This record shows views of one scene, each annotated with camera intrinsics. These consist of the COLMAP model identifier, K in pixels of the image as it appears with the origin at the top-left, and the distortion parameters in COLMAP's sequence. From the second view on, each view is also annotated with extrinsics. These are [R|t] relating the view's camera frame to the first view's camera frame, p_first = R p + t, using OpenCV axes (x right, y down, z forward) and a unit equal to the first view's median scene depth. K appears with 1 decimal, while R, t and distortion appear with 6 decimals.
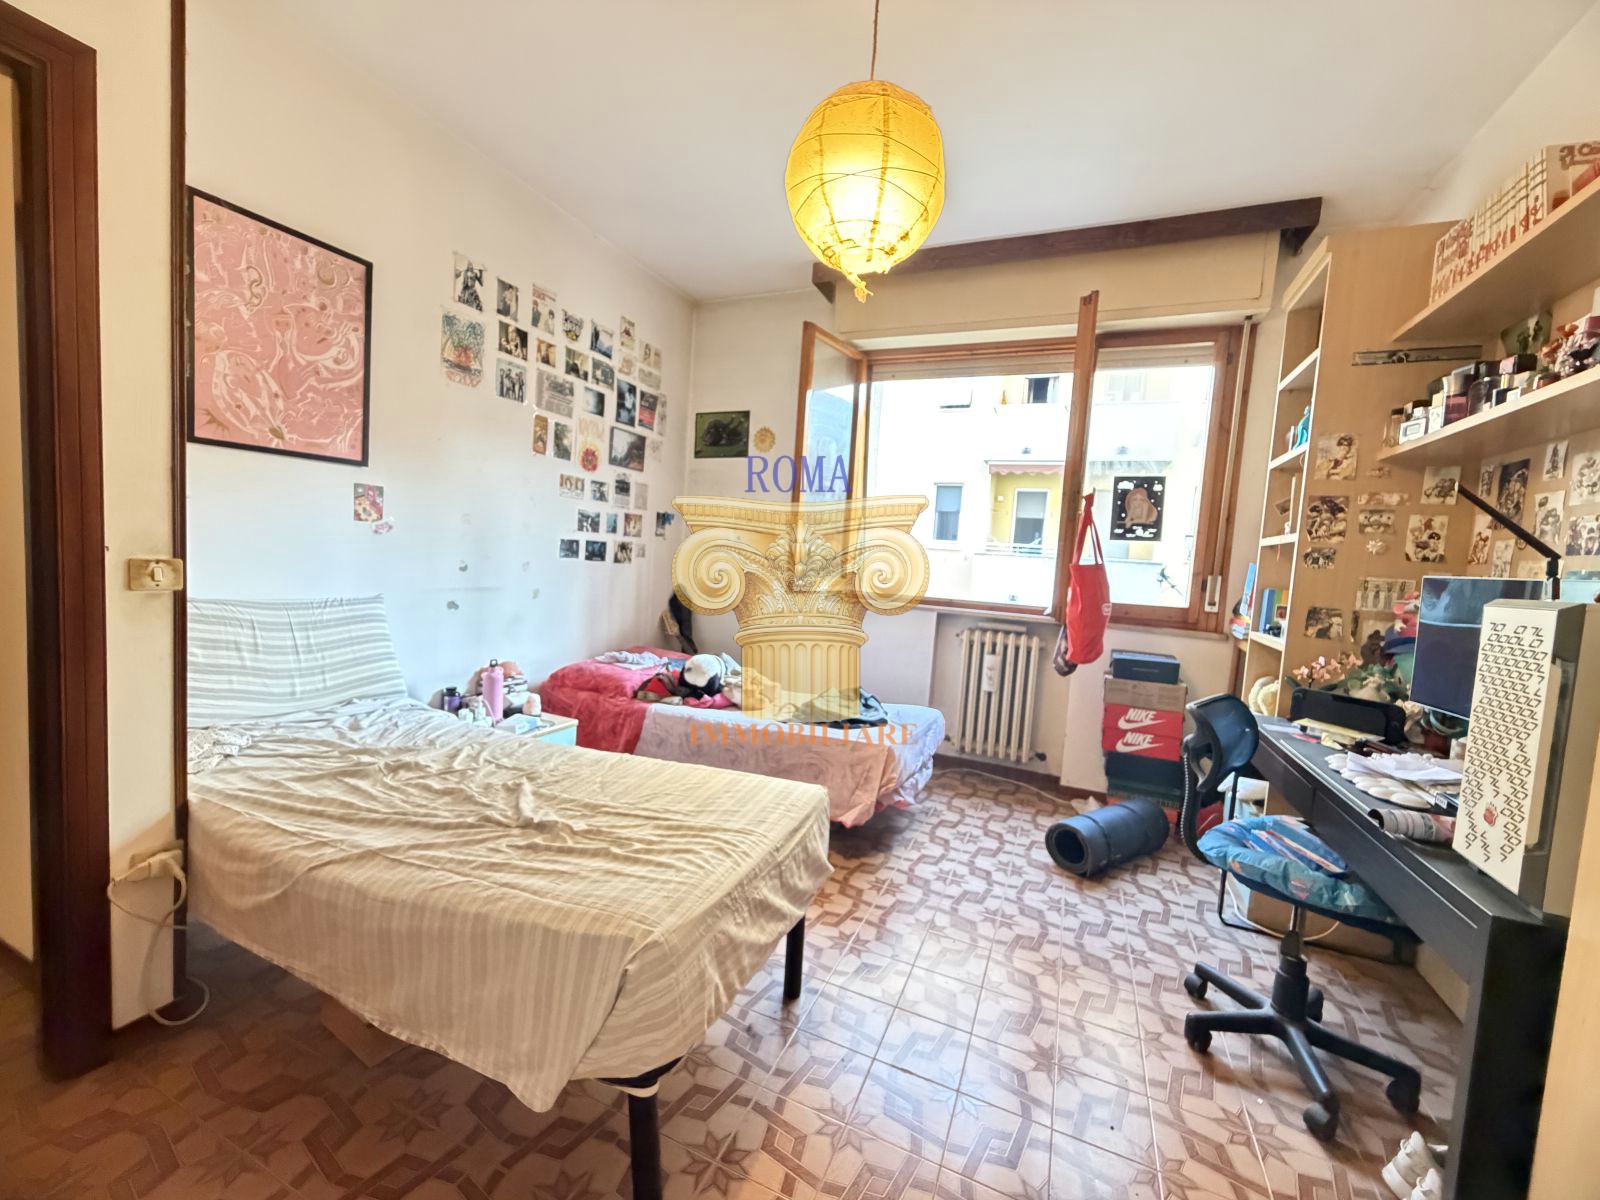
lens RADIAL K [[638.1, 0, 784.1], [0, 638.1, 596.4], [0, 0, 1]] dist [0.000815, 0.000928]
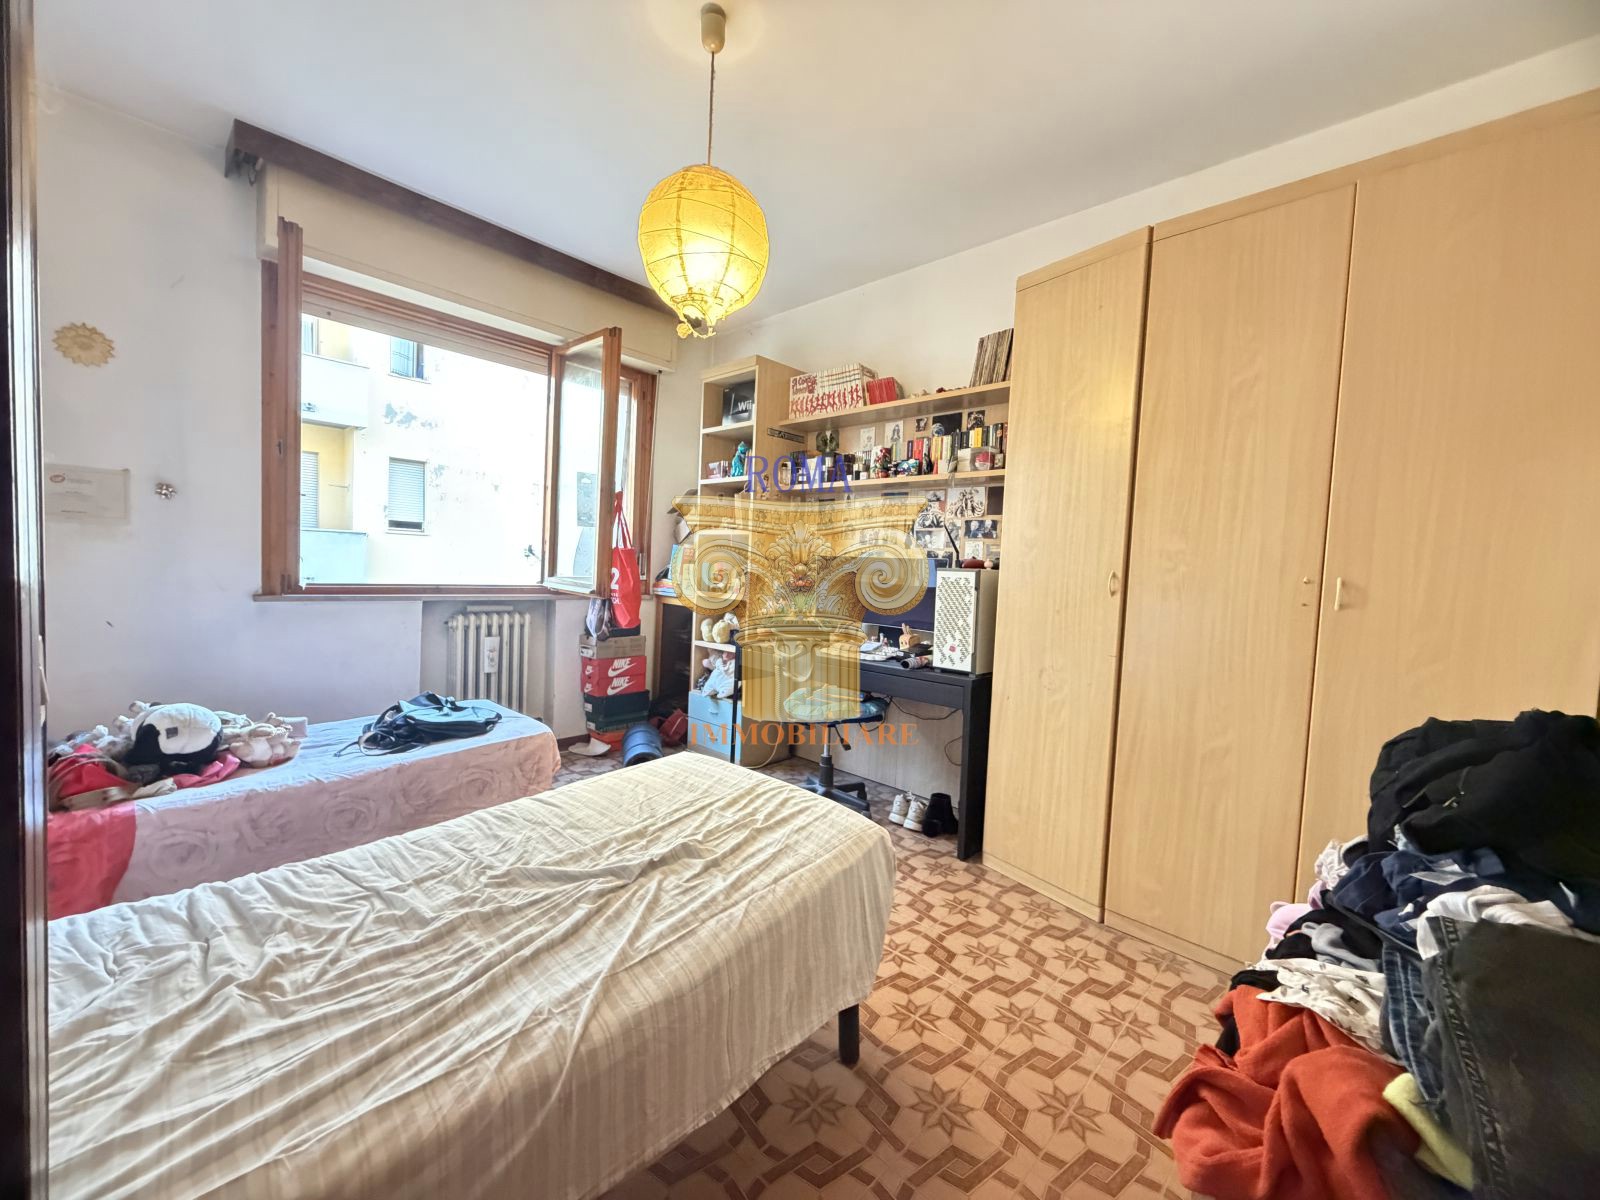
lens RADIAL K [[638.1, 0, 797.7], [0, 638.1, 593.7], [0, 0, 1]] dist [0.000815, 0.000928]
pose [[0.335652, -0.089294, 0.937744, -0.909171], [0.042370, 0.995921, 0.079668, -0.073054], [-0.941033, 0.012992, 0.338066, 0.391568]]
